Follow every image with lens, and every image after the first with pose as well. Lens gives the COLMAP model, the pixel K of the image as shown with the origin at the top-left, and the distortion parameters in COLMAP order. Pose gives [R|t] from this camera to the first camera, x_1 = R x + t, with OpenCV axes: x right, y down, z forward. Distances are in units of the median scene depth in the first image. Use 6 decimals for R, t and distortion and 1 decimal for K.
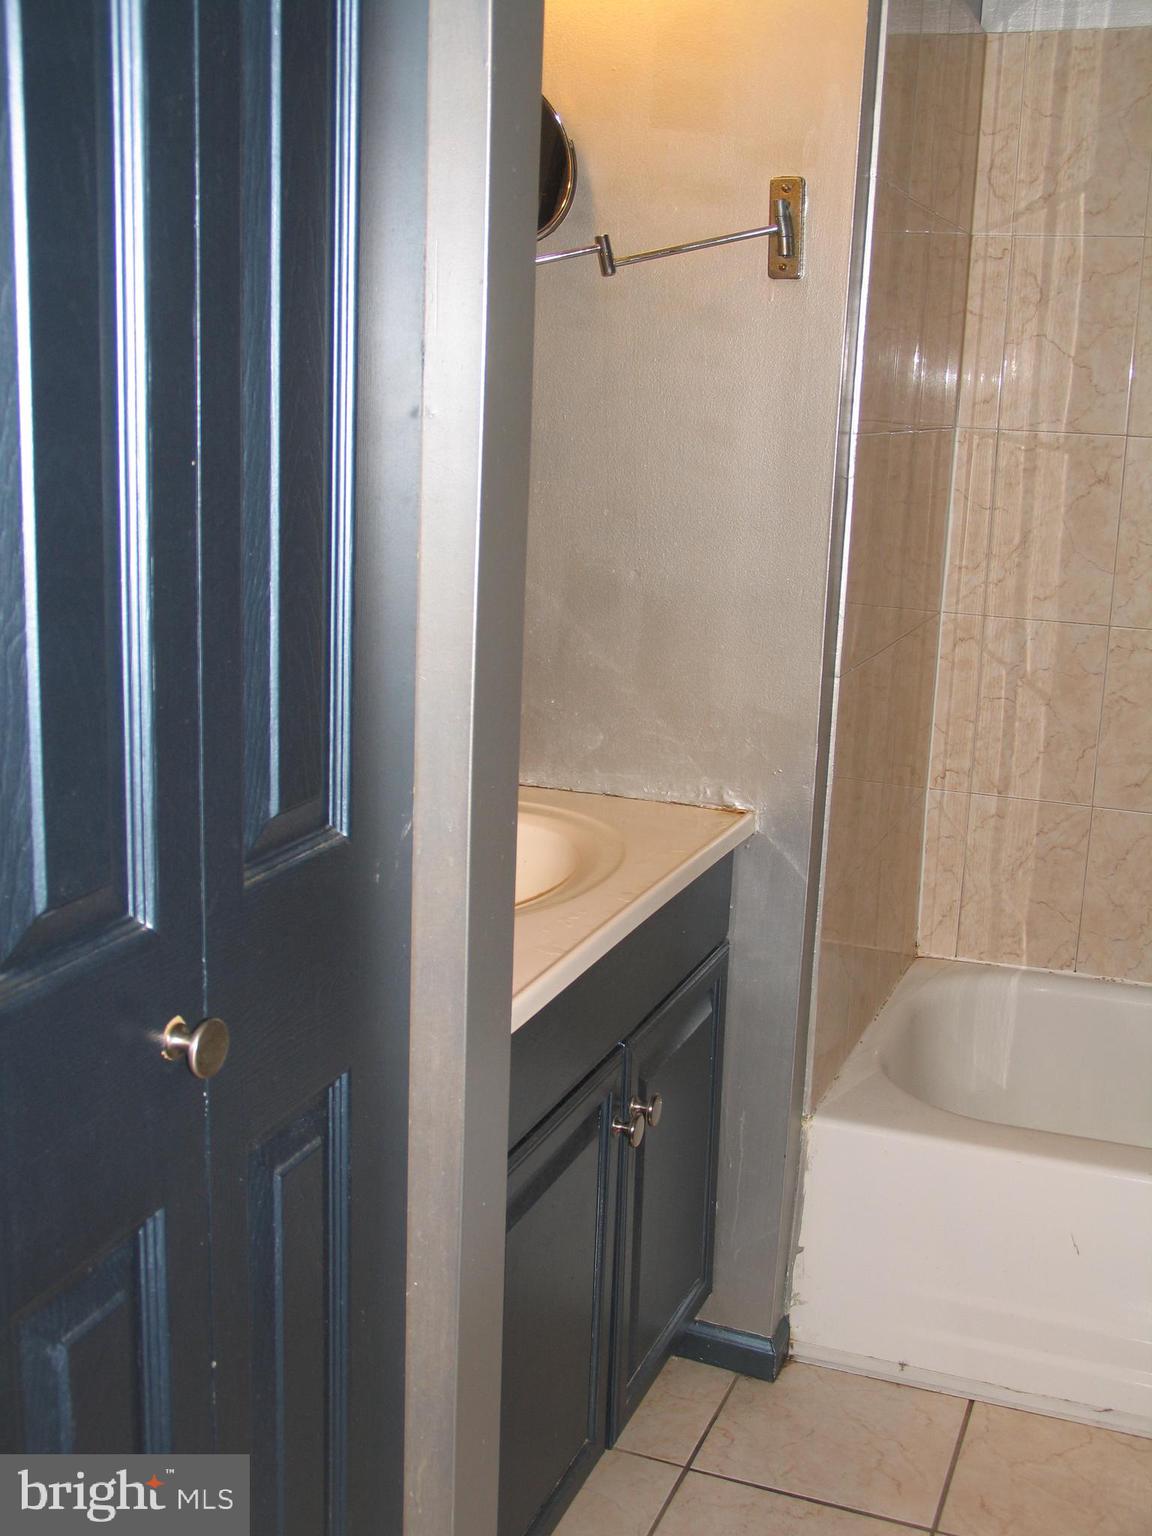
lens RADIAL K [[1692.9, 0, 576.0], [0, 1692.9, 768.0], [0, 0, 1]] dist [-0.129979, 0.184126]
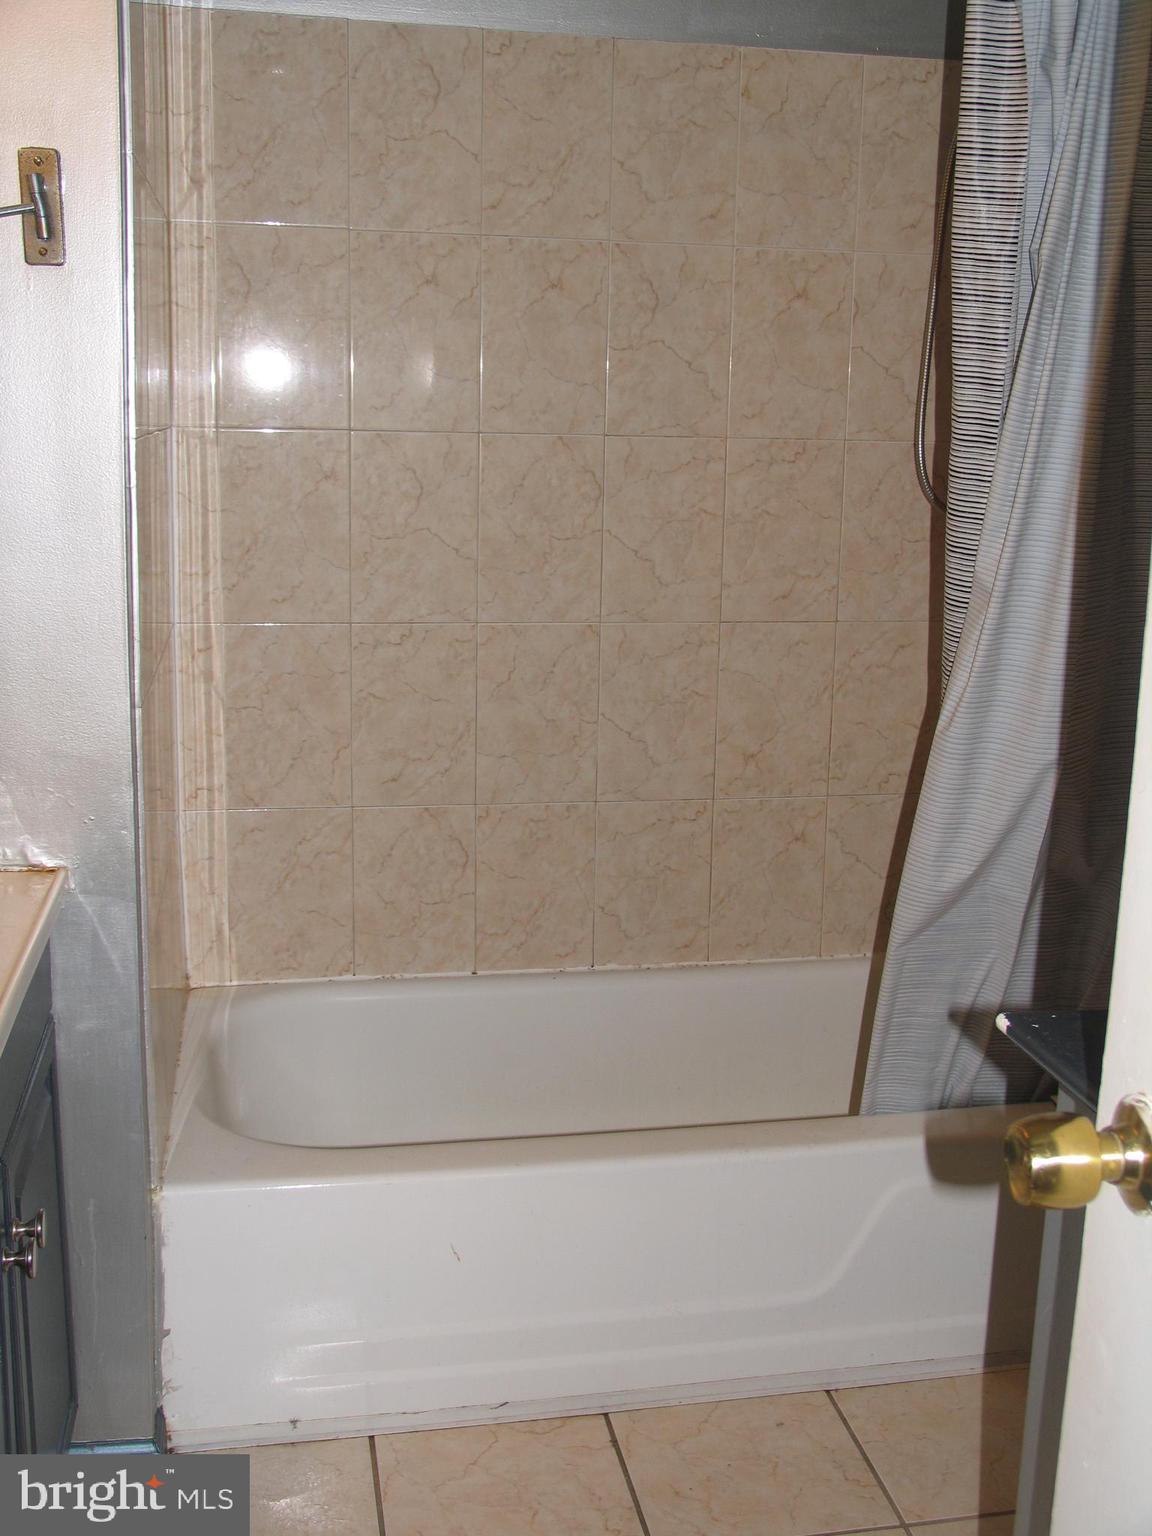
lens RADIAL K [[1692.9, 0, 576.0], [0, 1692.9, 768.0], [0, 0, 1]] dist [-0.129979, 0.184126]
pose [[0.839306, -0.121058, 0.530010, -0.107607], [0.118063, 0.992213, 0.039666, -0.024202], [-0.530685, 0.029282, 0.847063, 0.091274]]
